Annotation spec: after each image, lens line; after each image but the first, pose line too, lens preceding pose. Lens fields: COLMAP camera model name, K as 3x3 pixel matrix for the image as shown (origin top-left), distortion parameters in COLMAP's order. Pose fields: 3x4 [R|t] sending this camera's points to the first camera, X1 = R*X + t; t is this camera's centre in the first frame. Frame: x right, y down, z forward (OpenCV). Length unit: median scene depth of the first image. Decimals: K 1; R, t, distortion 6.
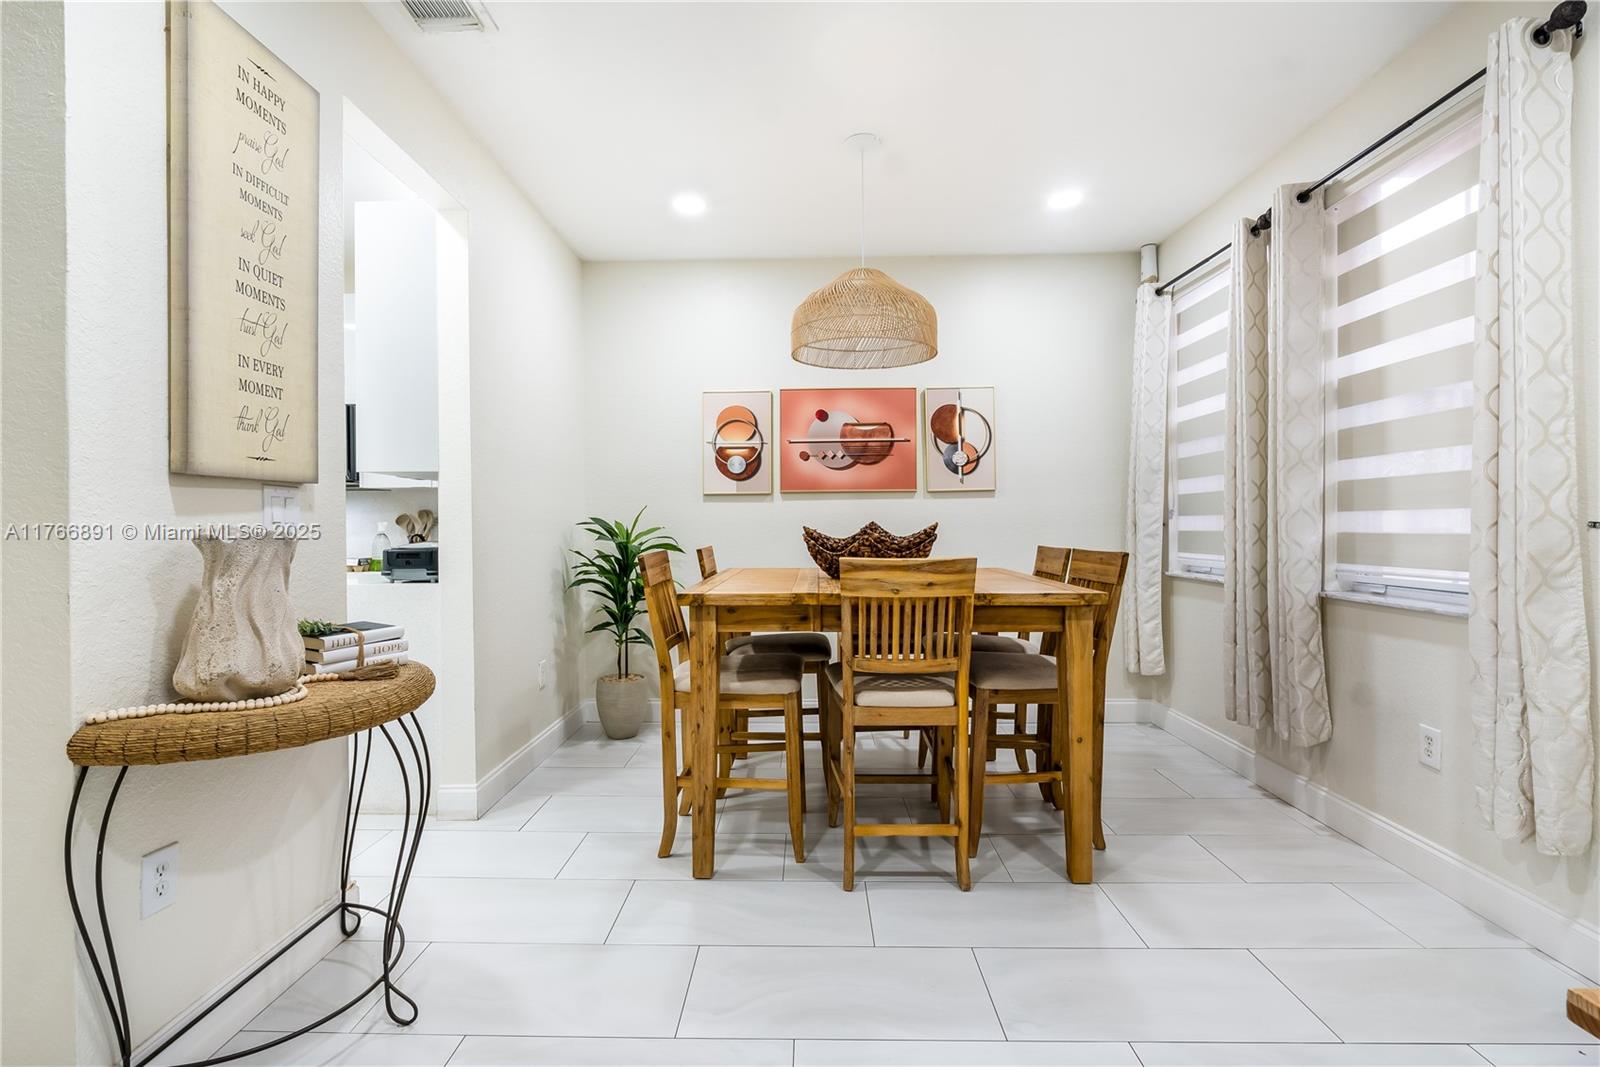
lens RADIAL K [[741.0, 0, 800.4], [0, 741.0, 530.2], [0, 0, 1]] dist [-0.009799, 0.000998]
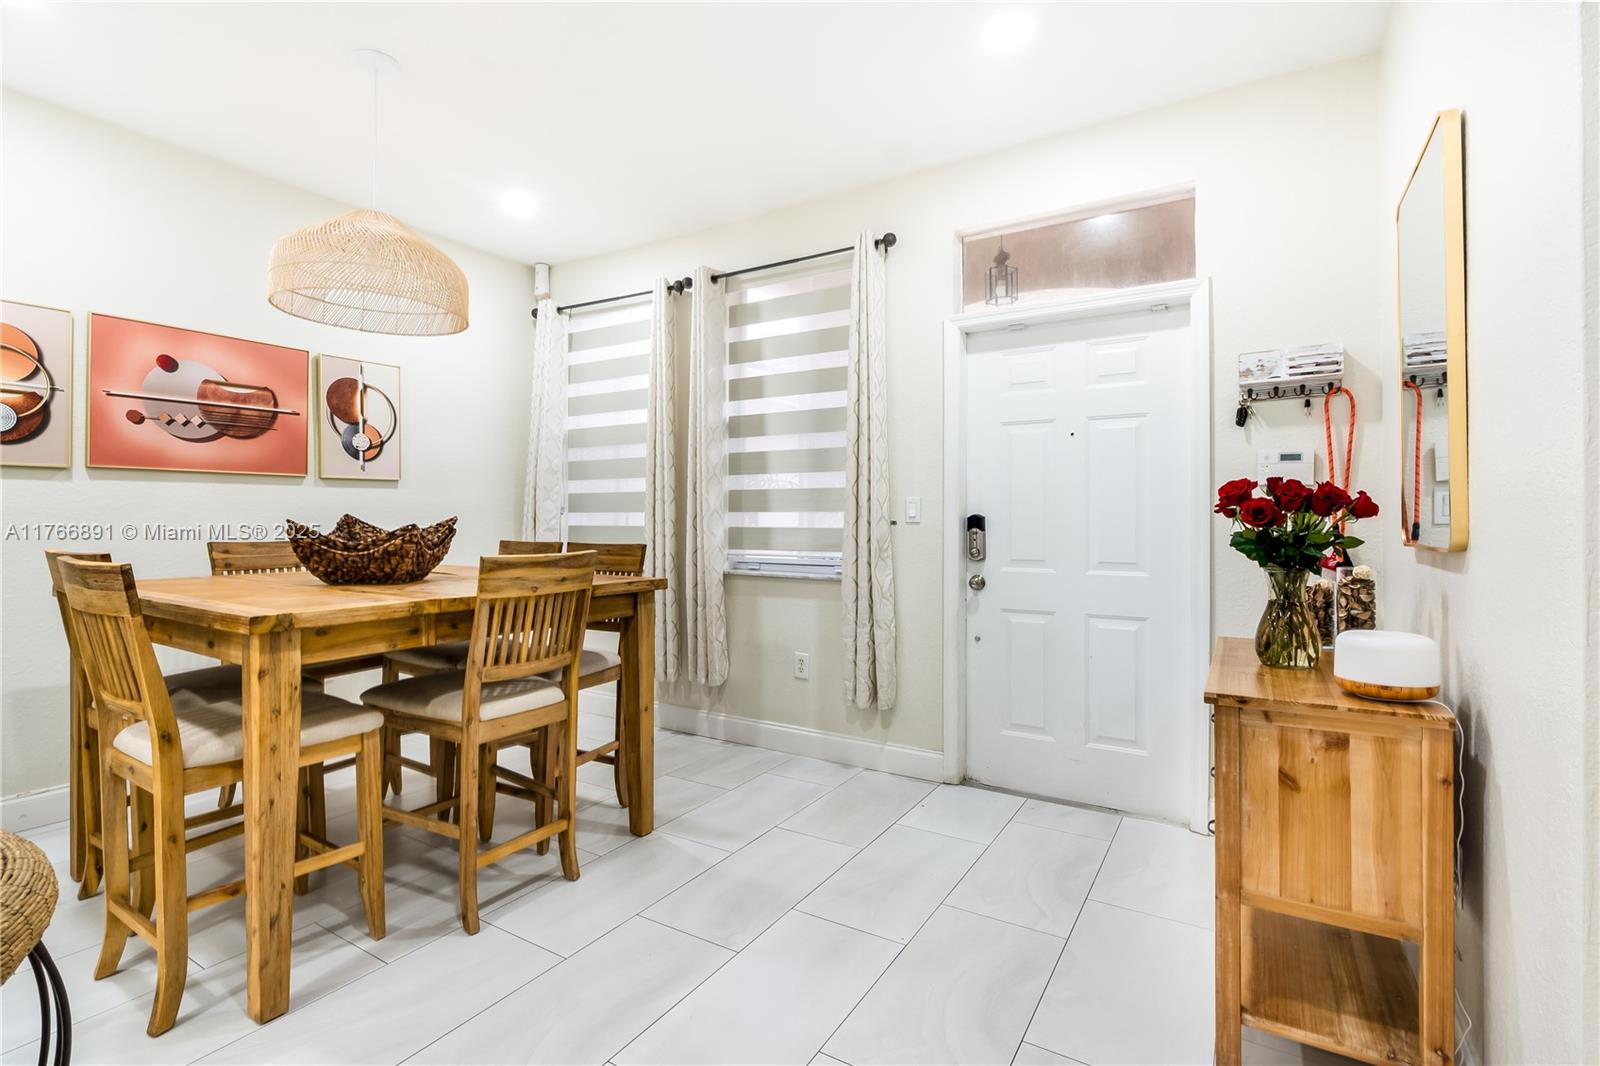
lens RADIAL K [[741.0, 0, 790.2], [0, 741.0, 512.7], [0, 0, 1]] dist [-0.009799, 0.000998]
pose [[0.515963, 0.015562, 0.856470, -0.461452], [-0.002567, 0.999859, -0.016621, -0.000666], [-0.856607, 0.006378, 0.515930, 0.203021]]
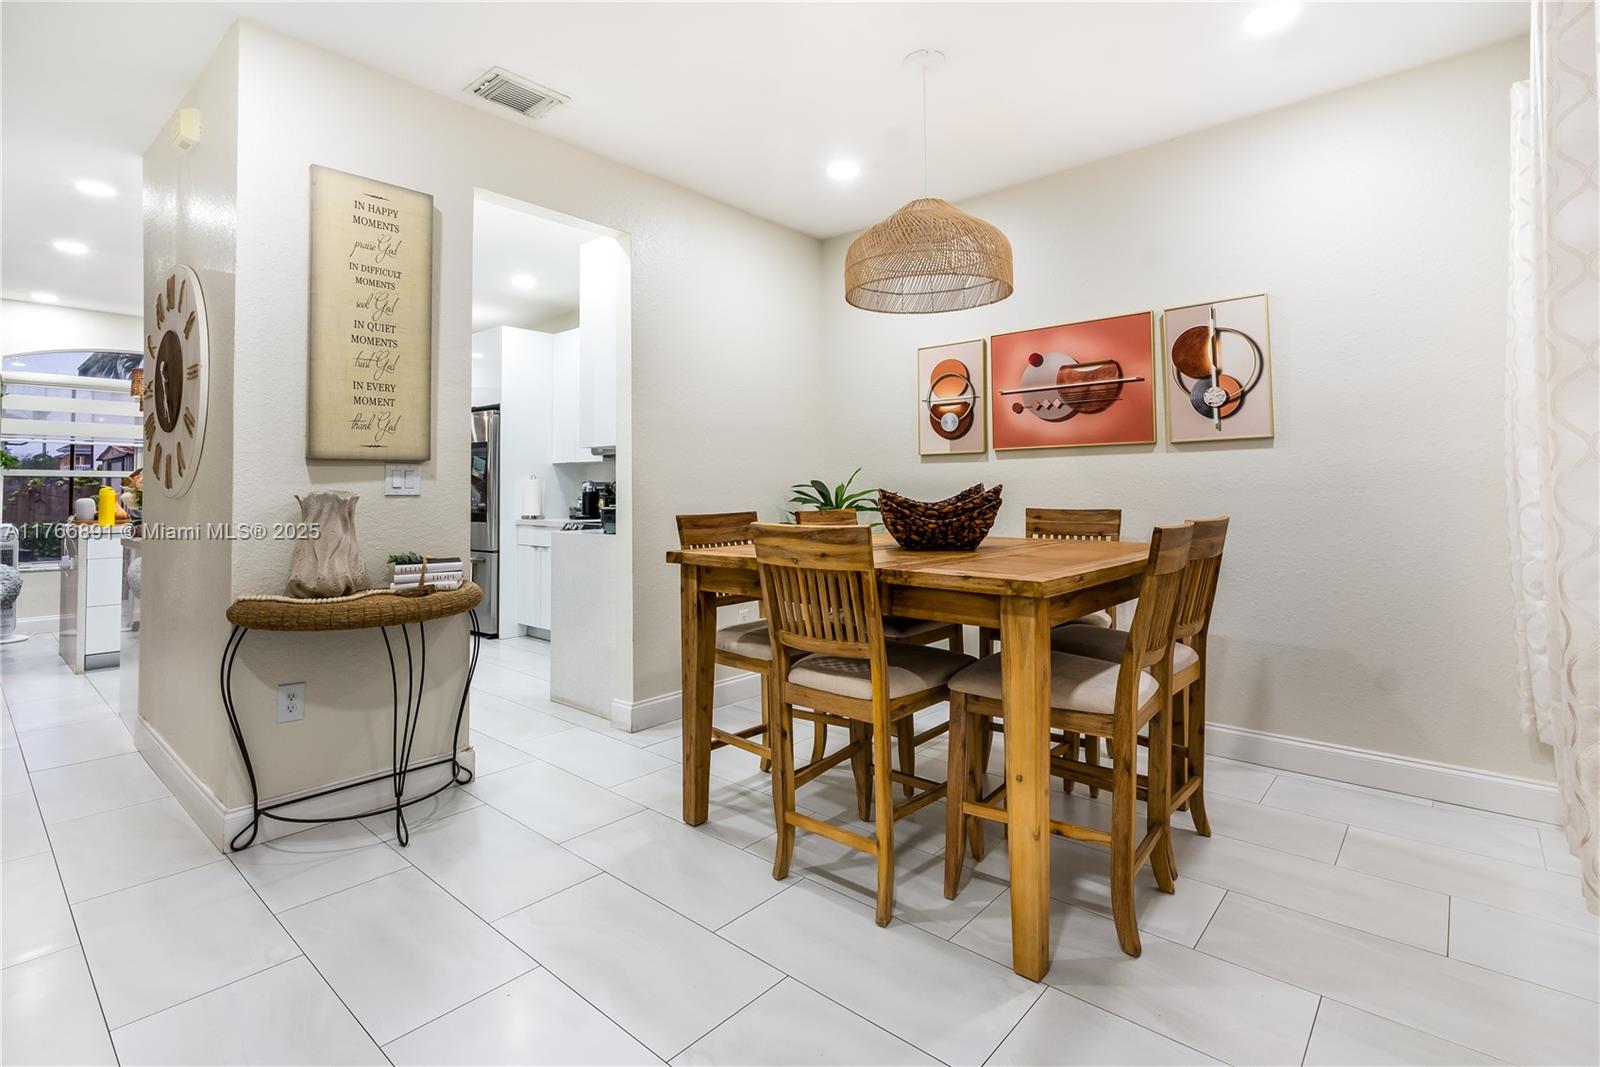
lens RADIAL K [[741.0, 0, 790.1], [0, 741.0, 470.6], [0, 0, 1]] dist [-0.009799, 0.000998]
pose [[0.760188, -0.016164, -0.649502, 0.641090], [-0.000980, 0.999661, -0.026025, -0.004323], [0.649703, 0.020421, 0.759914, 0.266867]]
